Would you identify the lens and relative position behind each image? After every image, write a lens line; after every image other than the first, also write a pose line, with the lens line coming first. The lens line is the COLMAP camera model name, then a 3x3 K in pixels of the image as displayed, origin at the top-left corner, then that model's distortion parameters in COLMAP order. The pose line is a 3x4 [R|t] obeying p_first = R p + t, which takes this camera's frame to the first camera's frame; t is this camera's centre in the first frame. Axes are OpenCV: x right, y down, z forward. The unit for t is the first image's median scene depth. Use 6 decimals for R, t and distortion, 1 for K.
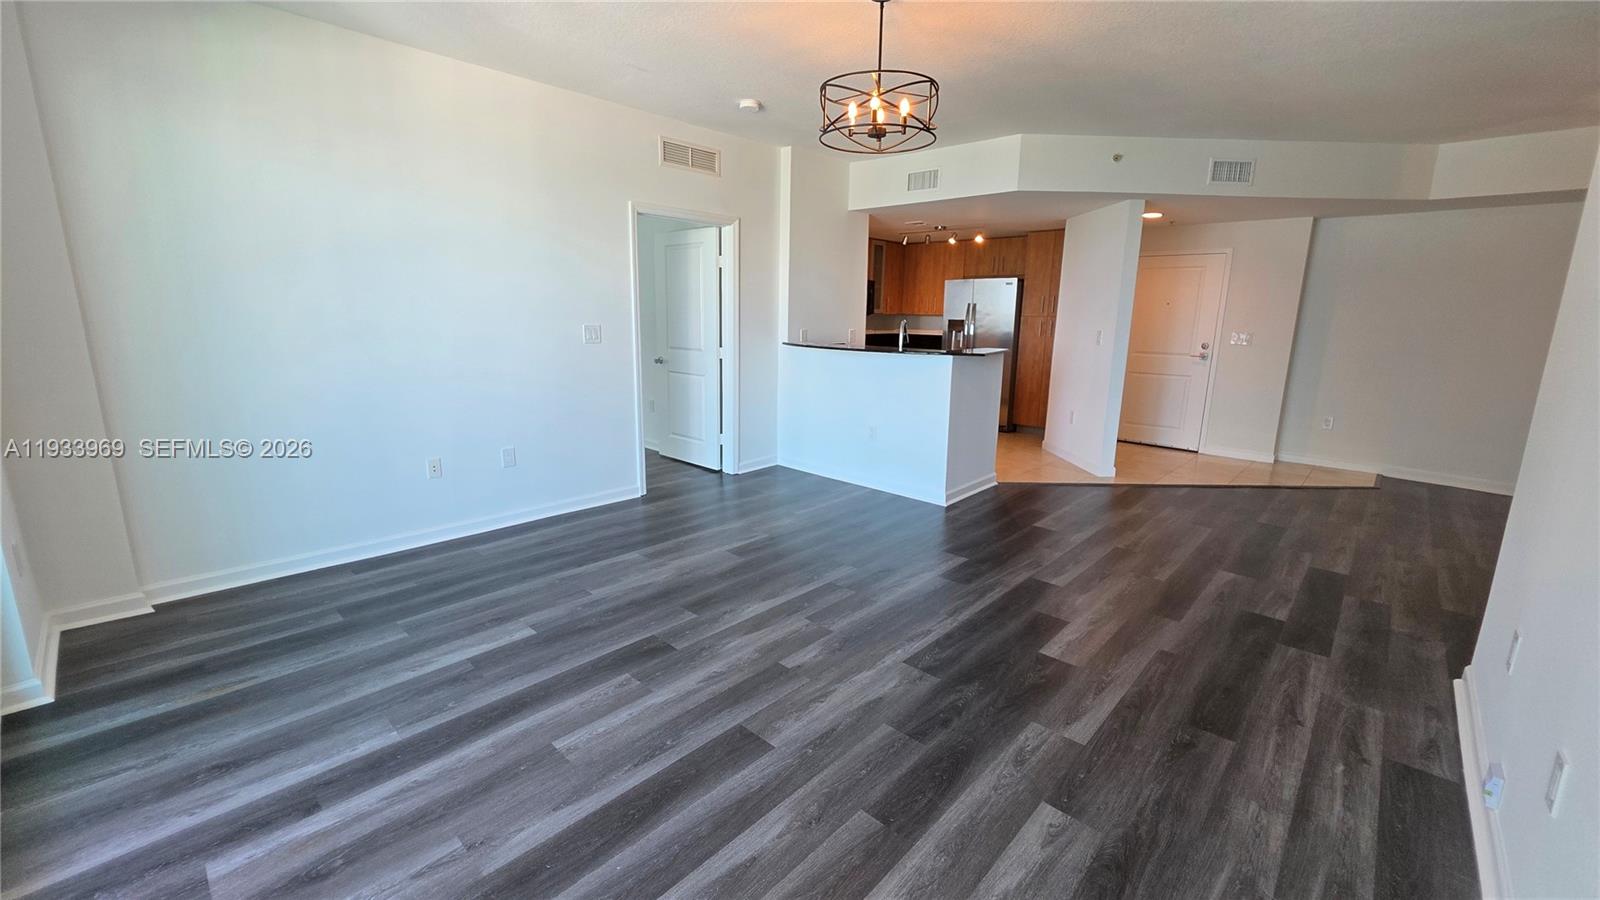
lens RADIAL K [[641.6, 0, 796.9], [0, 641.6, 444.8], [0, 0, 1]] dist [0.001803, -0.000199]
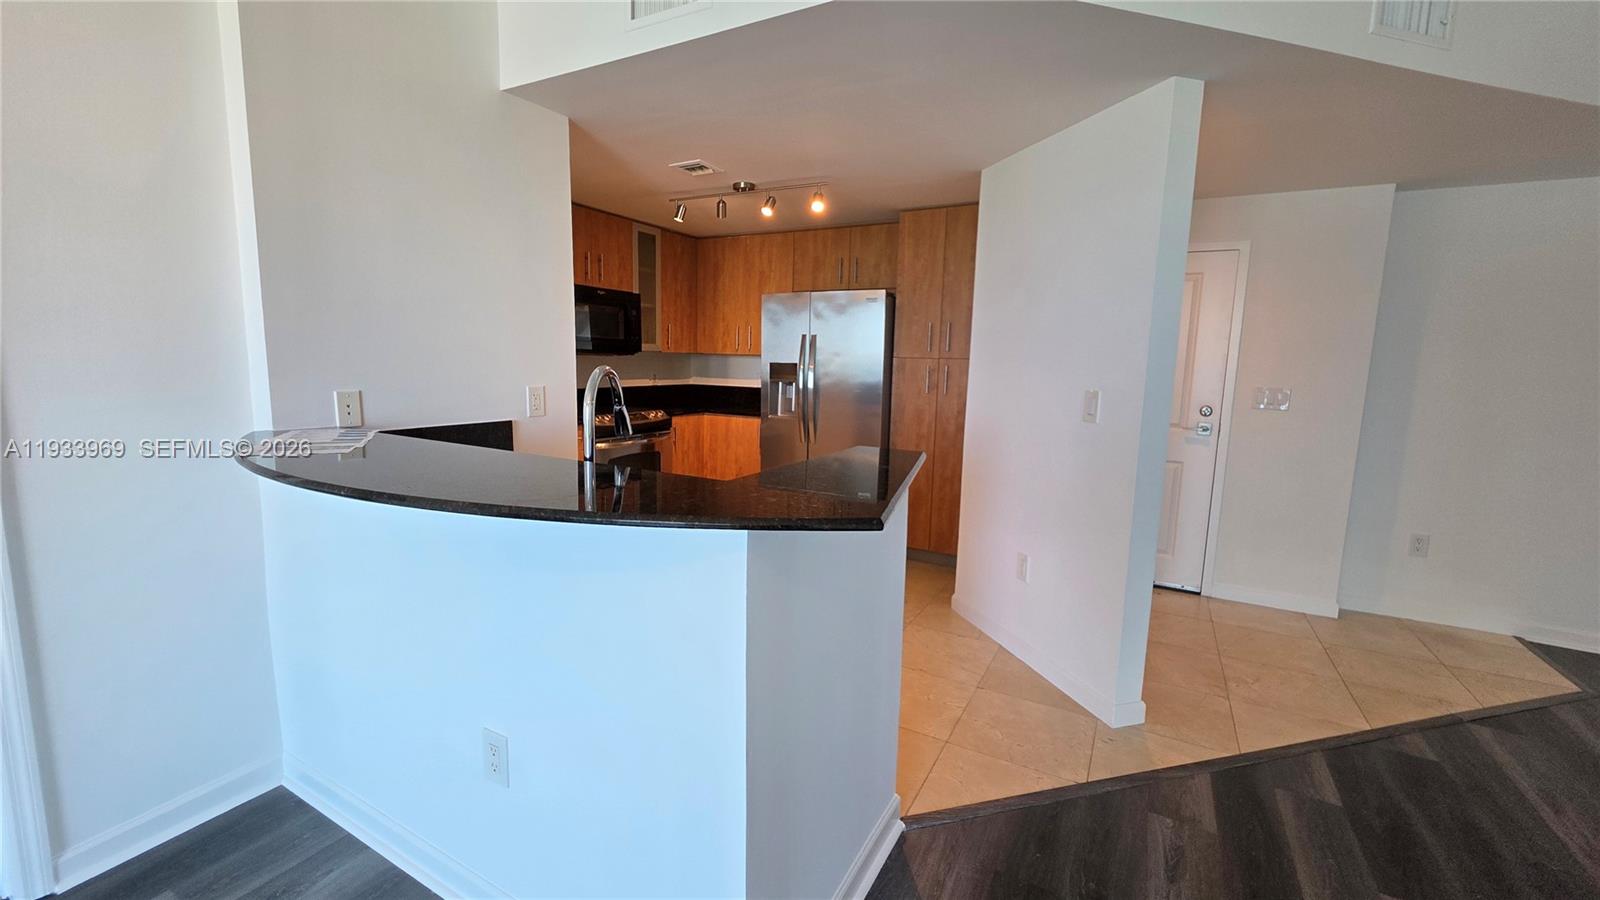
lens RADIAL K [[645.0, 0, 800.6], [0, 645.0, 441.9], [0, 0, 1]] dist [0.000718, 0.000031]
pose [[0.968332, -0.026371, 0.248269, 0.192267], [0.042976, 0.997169, -0.061702, -0.143747], [-0.245939, 0.070417, 0.966724, 0.722815]]
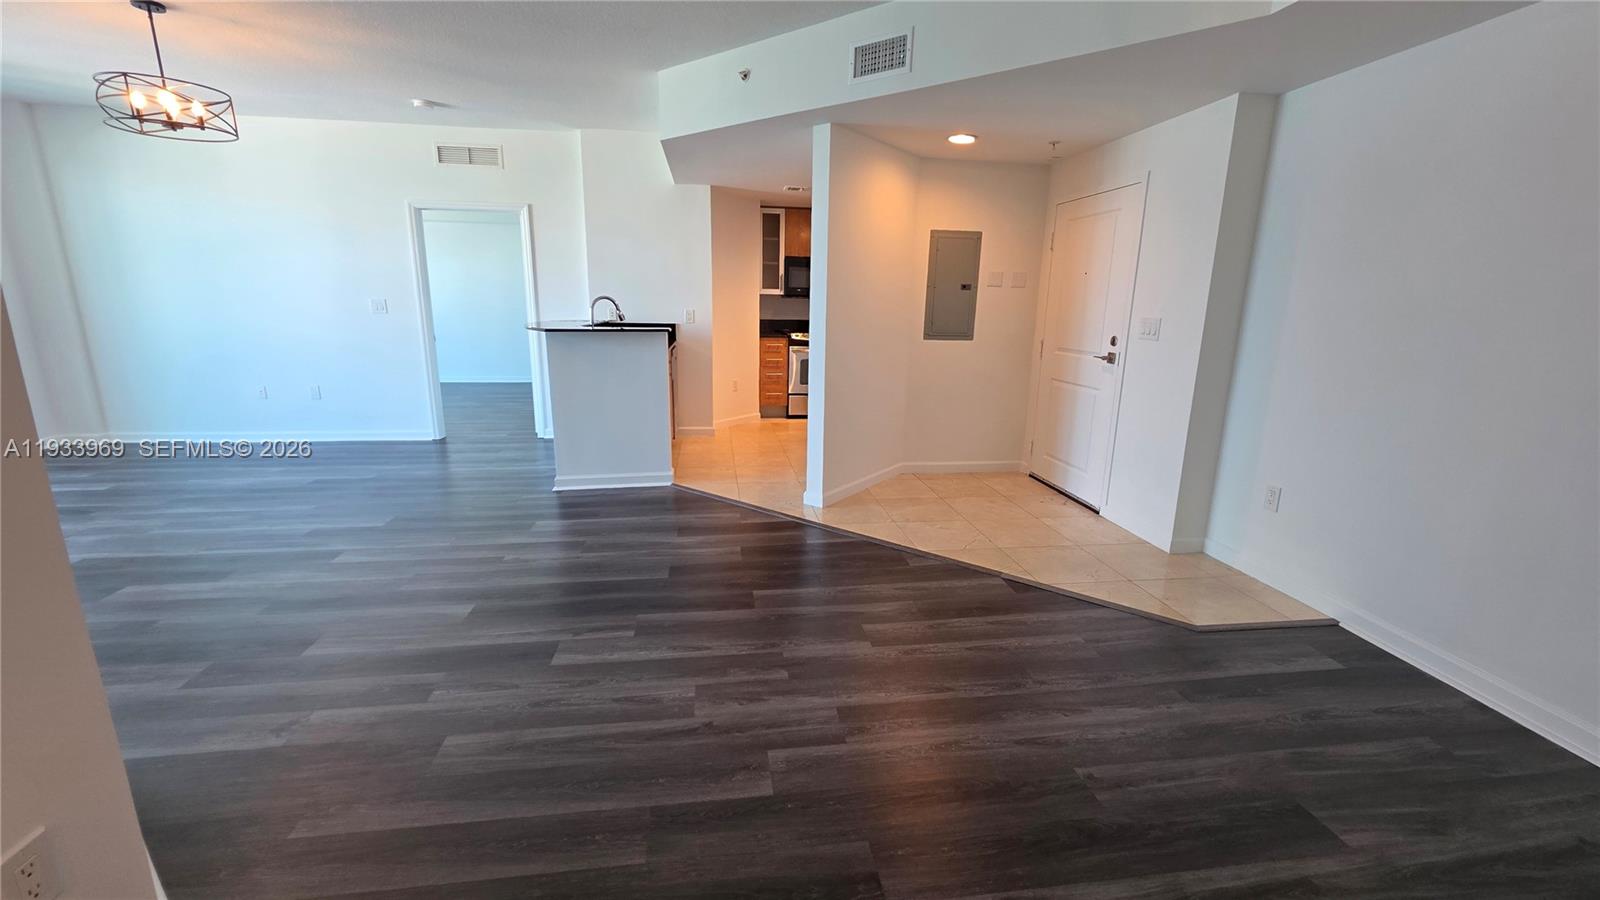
lens RADIAL K [[637.0, 0, 797.1], [0, 637.0, 442.6], [0, 0, 1]] dist [0.000120, -0.000063]
pose [[0.779710, 0.132859, -0.611884, 1.058462], [-0.130308, 0.990264, 0.048968, -0.066036], [0.612432, 0.041553, 0.789431, 0.466446]]
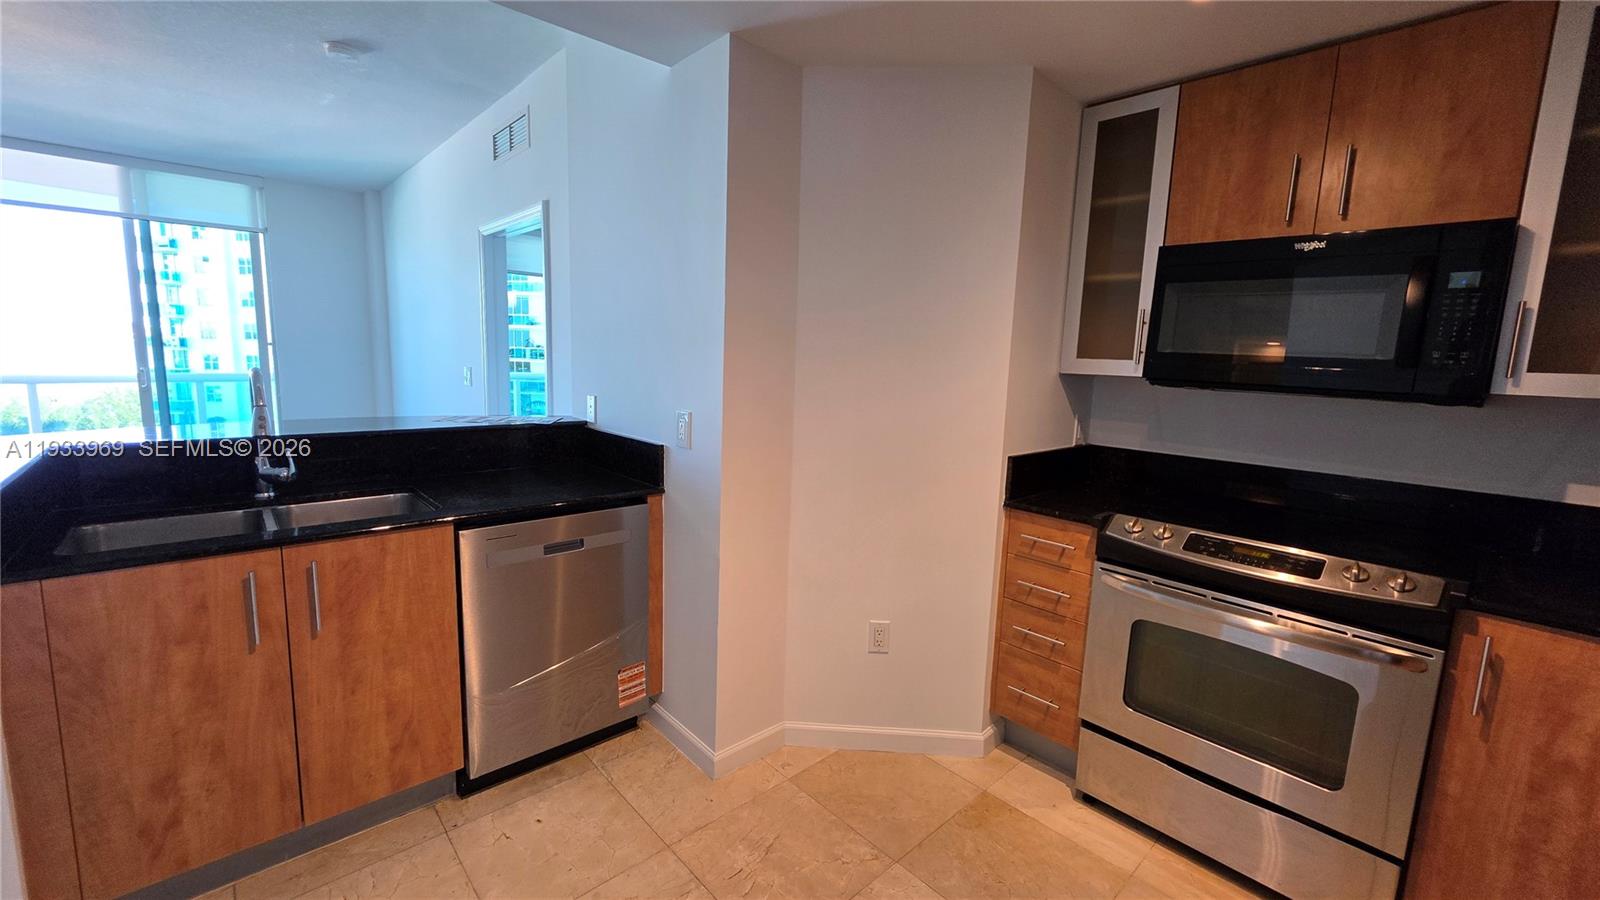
lens RADIAL K [[641.6, 0, 796.9], [0, 641.6, 444.8], [0, 0, 1]] dist [0.001803, -0.000199]
pose [[-0.071689, 0.120735, -0.990093, 0.543883], [-0.235286, 0.962586, 0.134417, -0.288602], [0.969279, 0.242591, -0.040600, 1.396193]]
